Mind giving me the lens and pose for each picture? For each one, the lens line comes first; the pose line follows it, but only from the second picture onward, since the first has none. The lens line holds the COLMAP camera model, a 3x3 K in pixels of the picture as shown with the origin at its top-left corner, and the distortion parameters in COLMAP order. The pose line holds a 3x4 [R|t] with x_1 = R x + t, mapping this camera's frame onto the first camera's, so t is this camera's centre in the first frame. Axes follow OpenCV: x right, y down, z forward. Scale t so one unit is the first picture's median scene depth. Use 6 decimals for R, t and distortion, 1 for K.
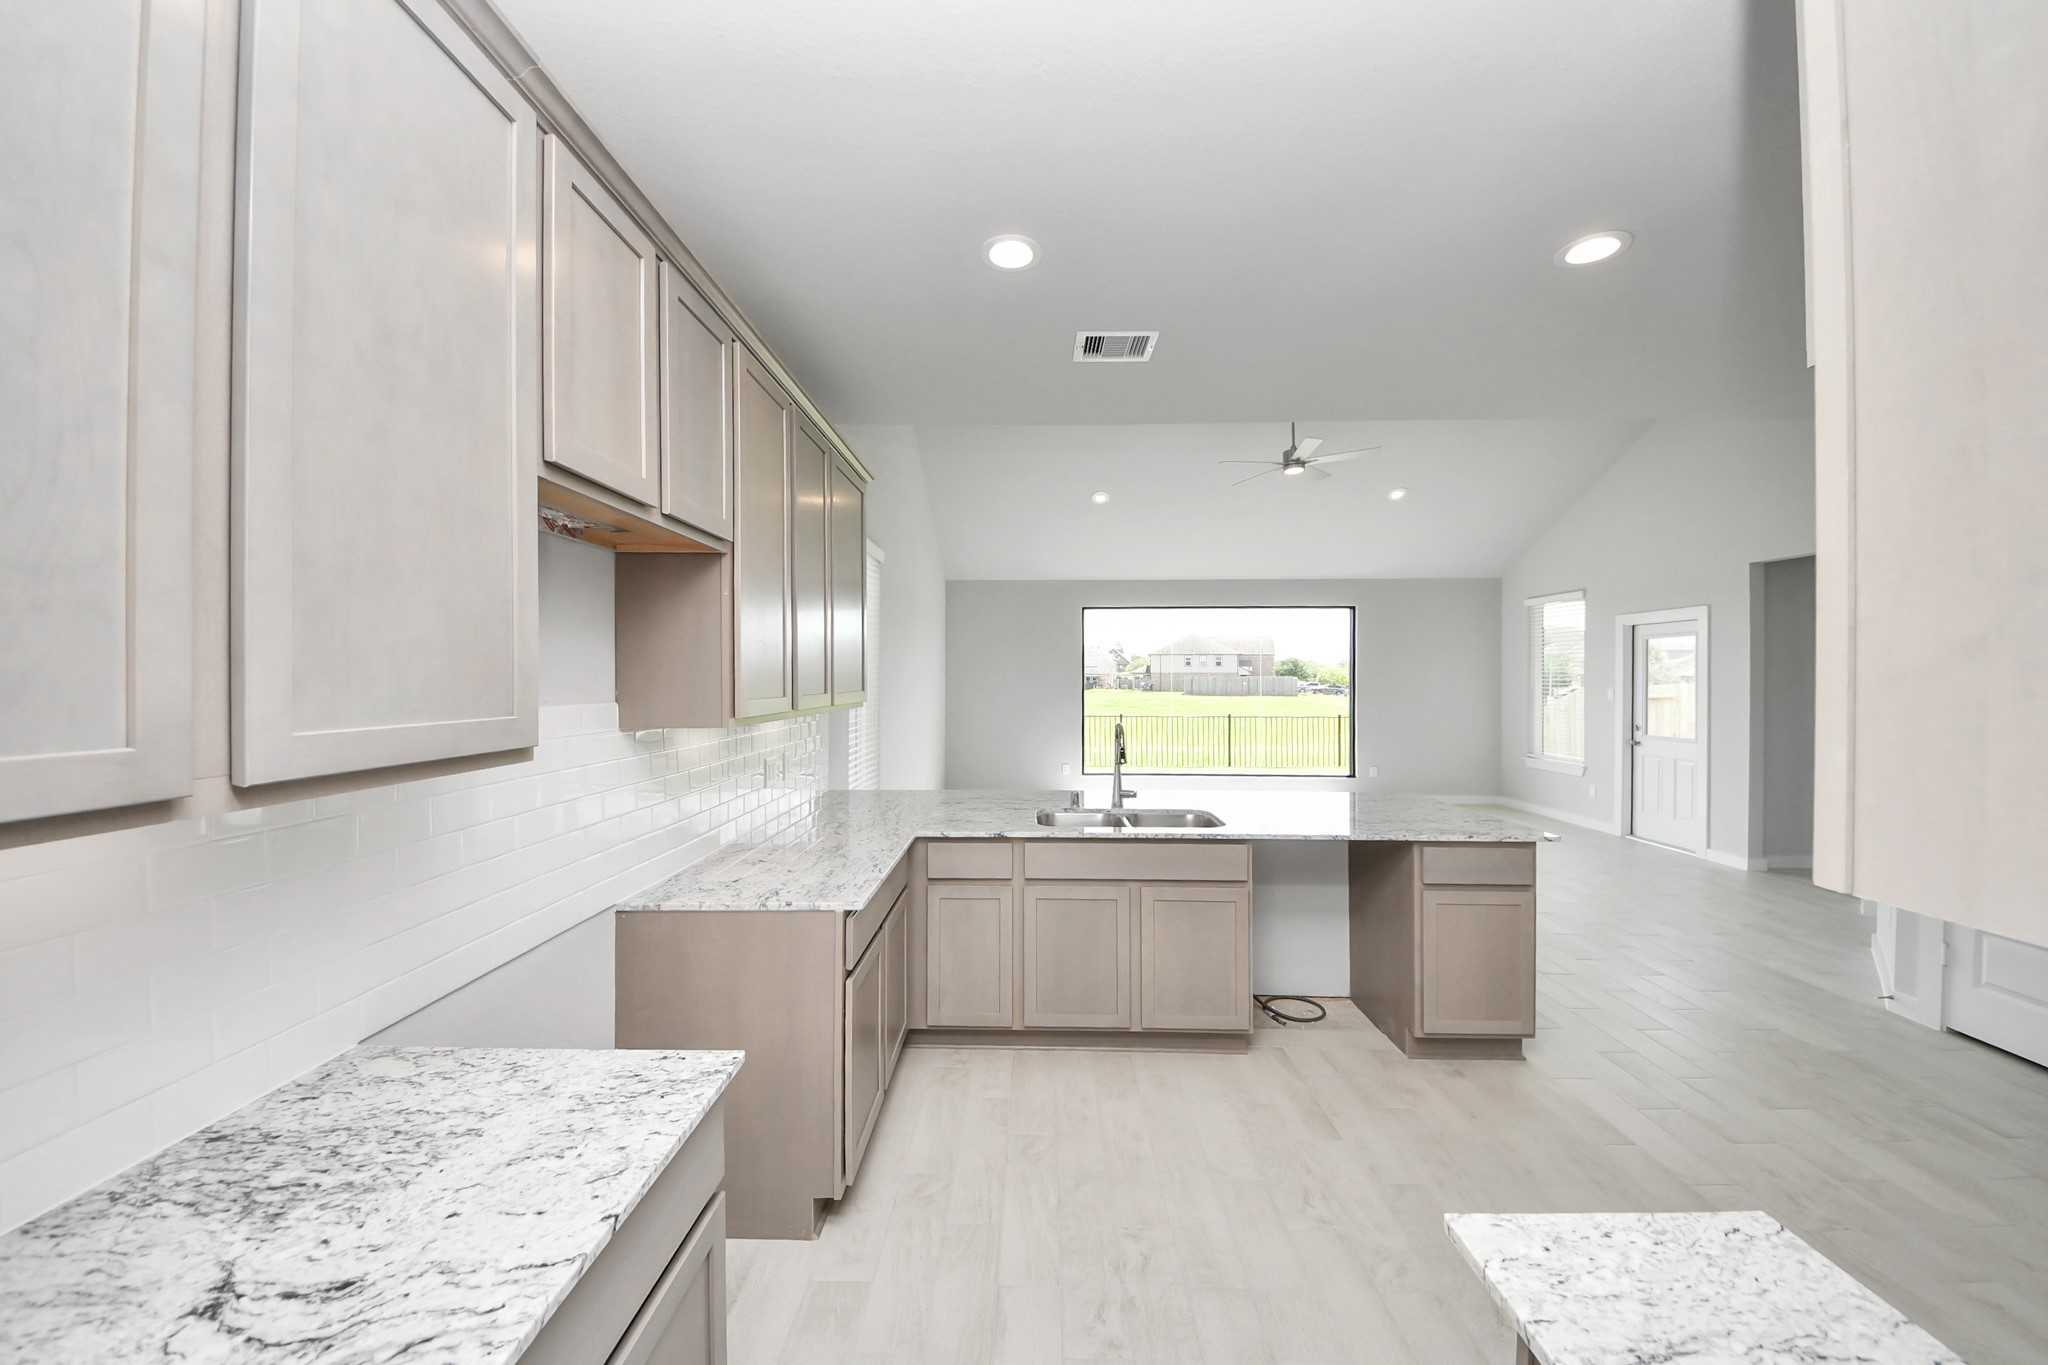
lens RADIAL K [[745.7, 0, 1023.4], [0, 745.7, 674.6], [0, 0, 1]] dist [0.028033, -0.008599]
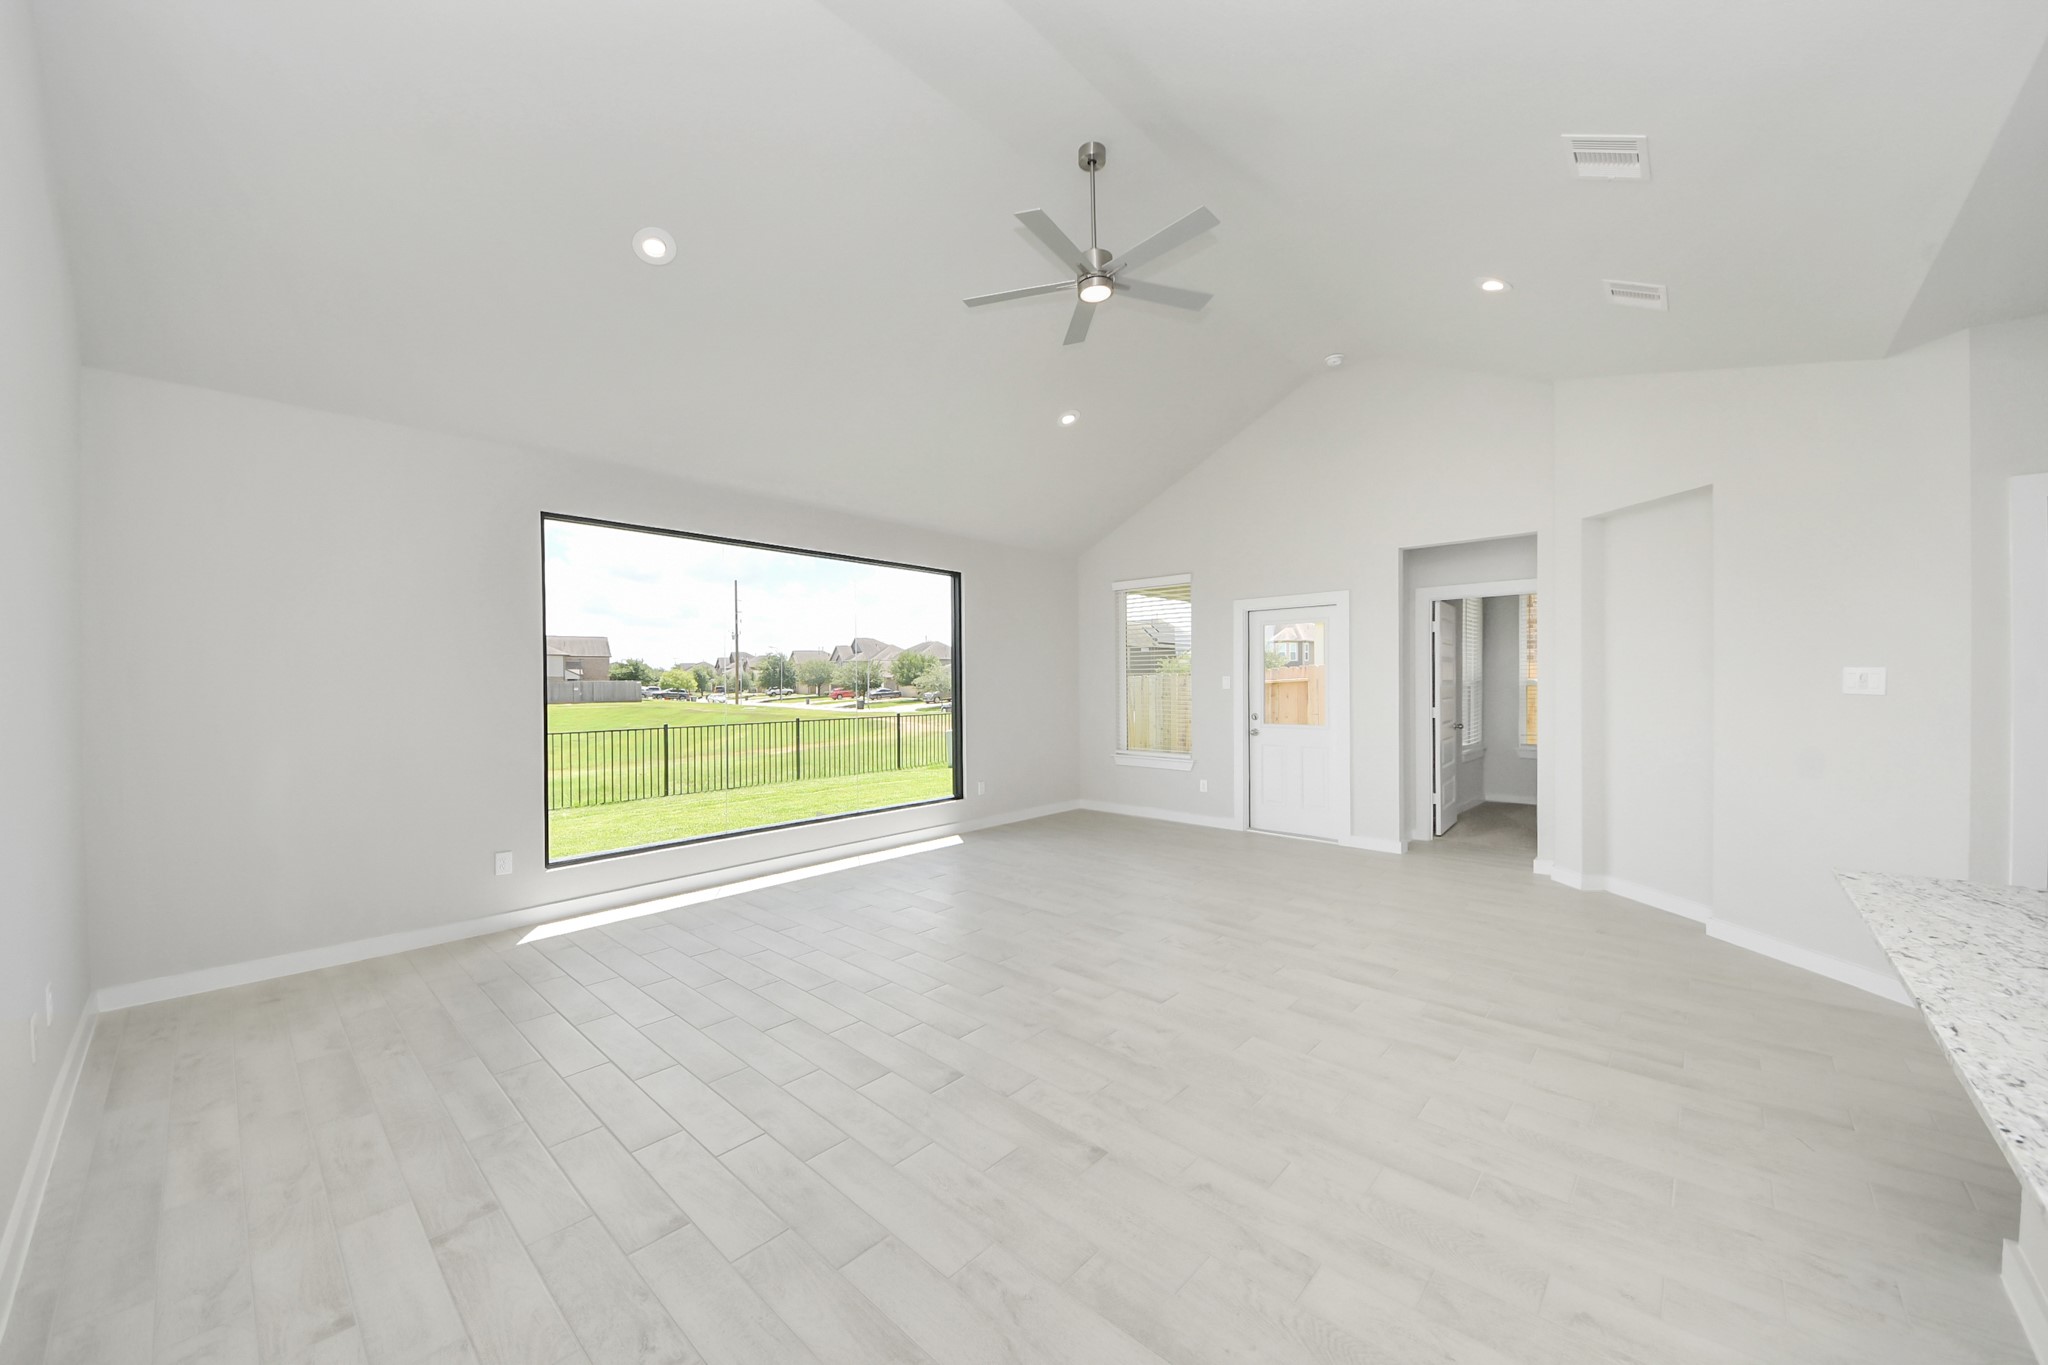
lens RADIAL K [[735.8, 0, 1013.9], [0, 735.8, 687.3], [0, 0, 1]] dist [0.033103, -0.000172]
pose [[0.665992, -0.012195, 0.745859, -0.107059], [0.004307, 0.999913, 0.012504, 0.021166], [-0.745947, -0.005115, 0.665986, 0.652178]]
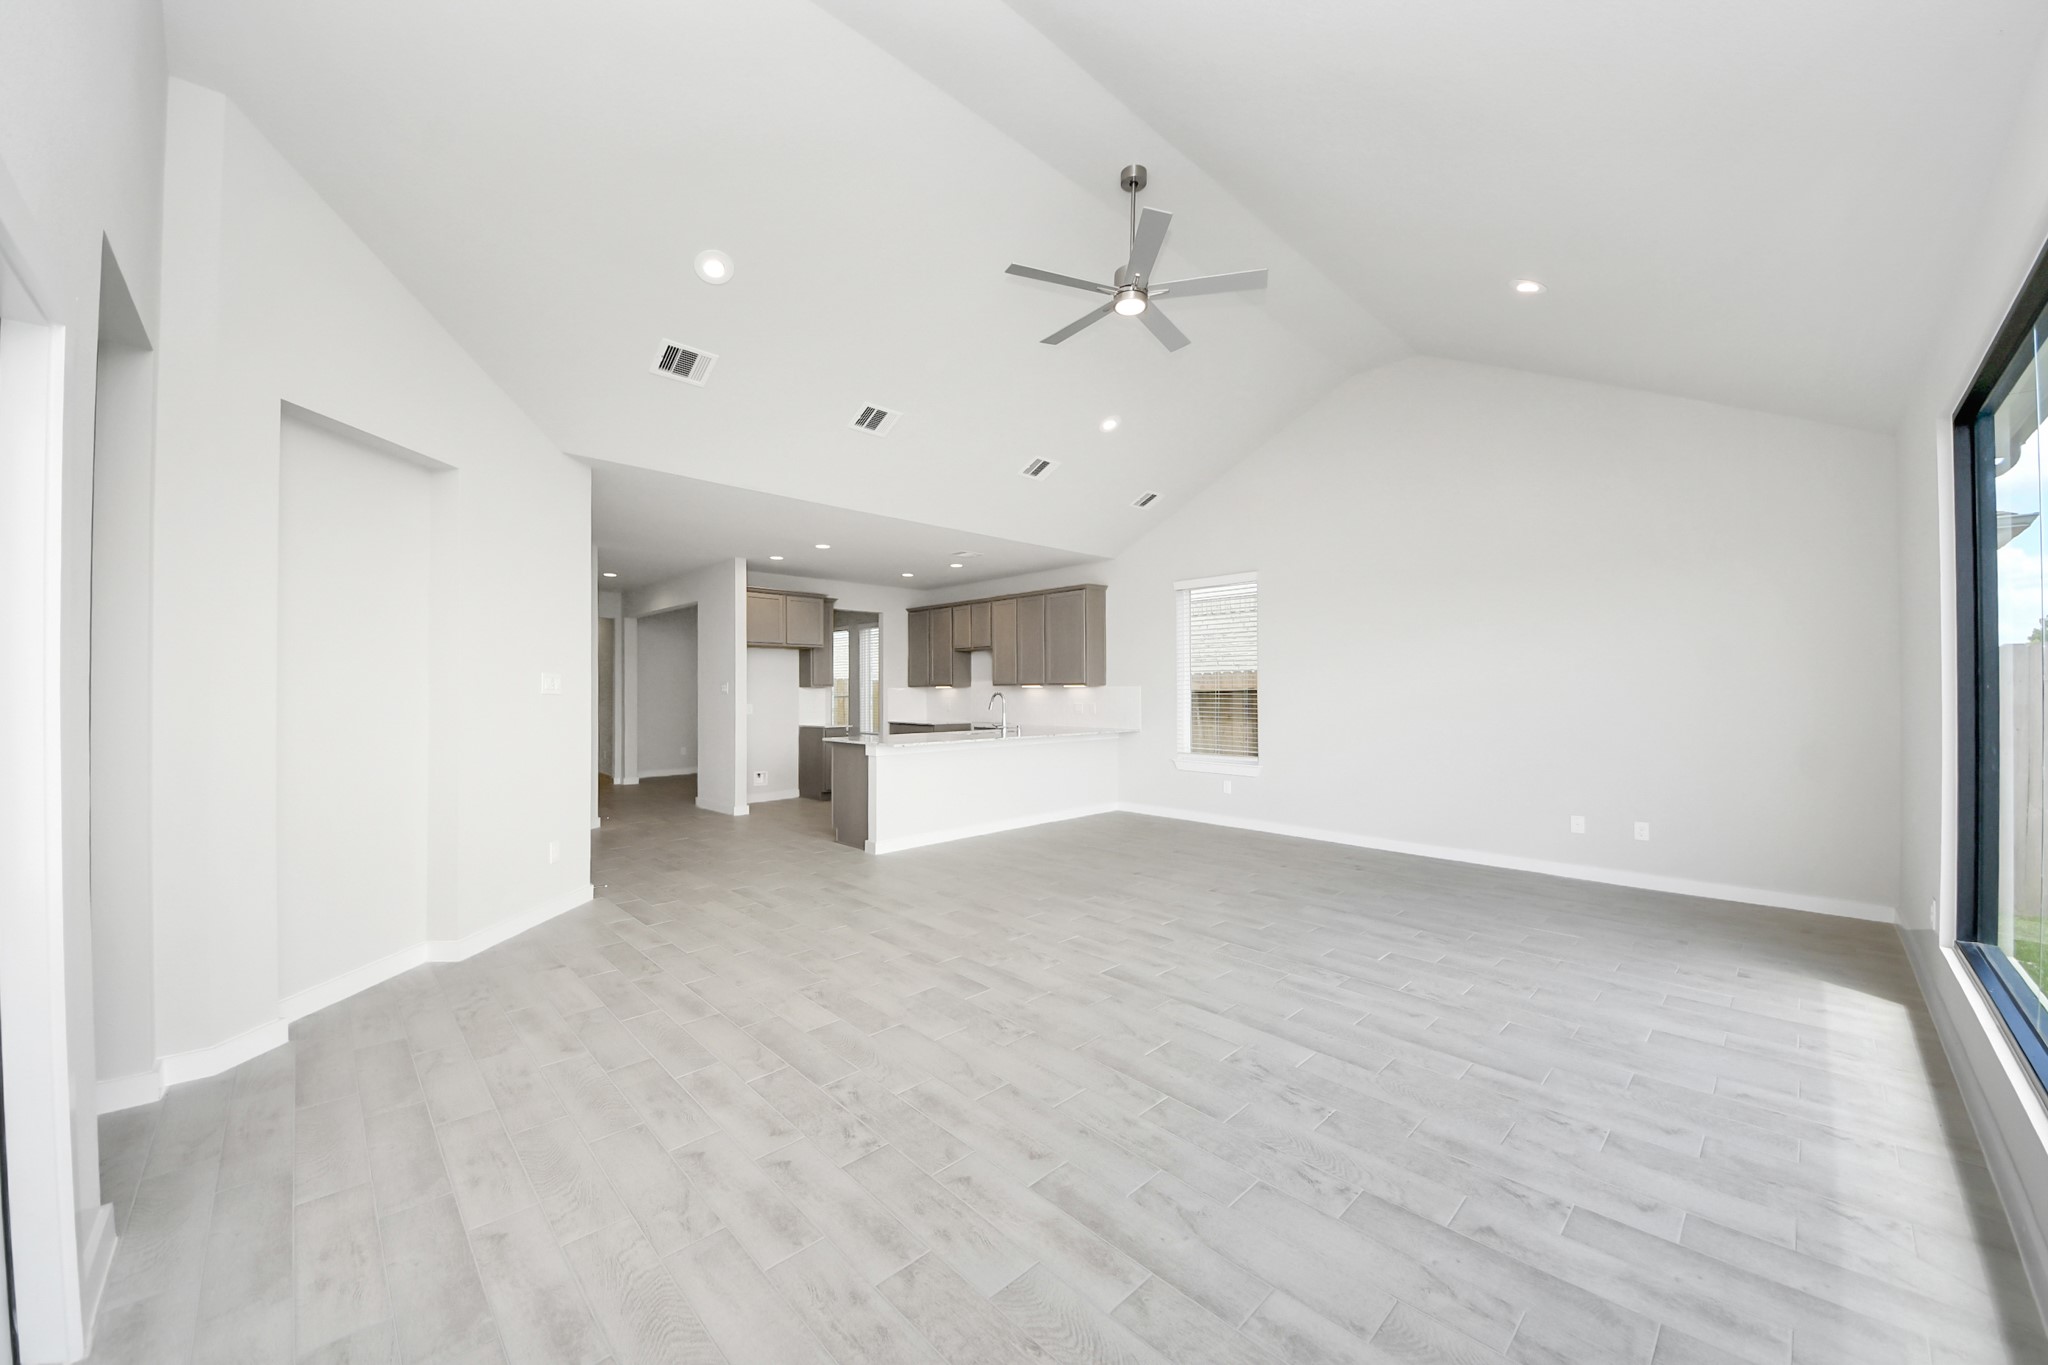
lens RADIAL K [[745.7, 0, 1023.4], [0, 745.7, 674.6], [0, 0, 1]] dist [0.028033, -0.008599]
pose [[-0.704542, -0.017453, -0.709447, 0.822917], [0.002419, 0.999633, -0.026994, 0.037680], [0.709658, -0.020734, -0.704241, 1.327142]]
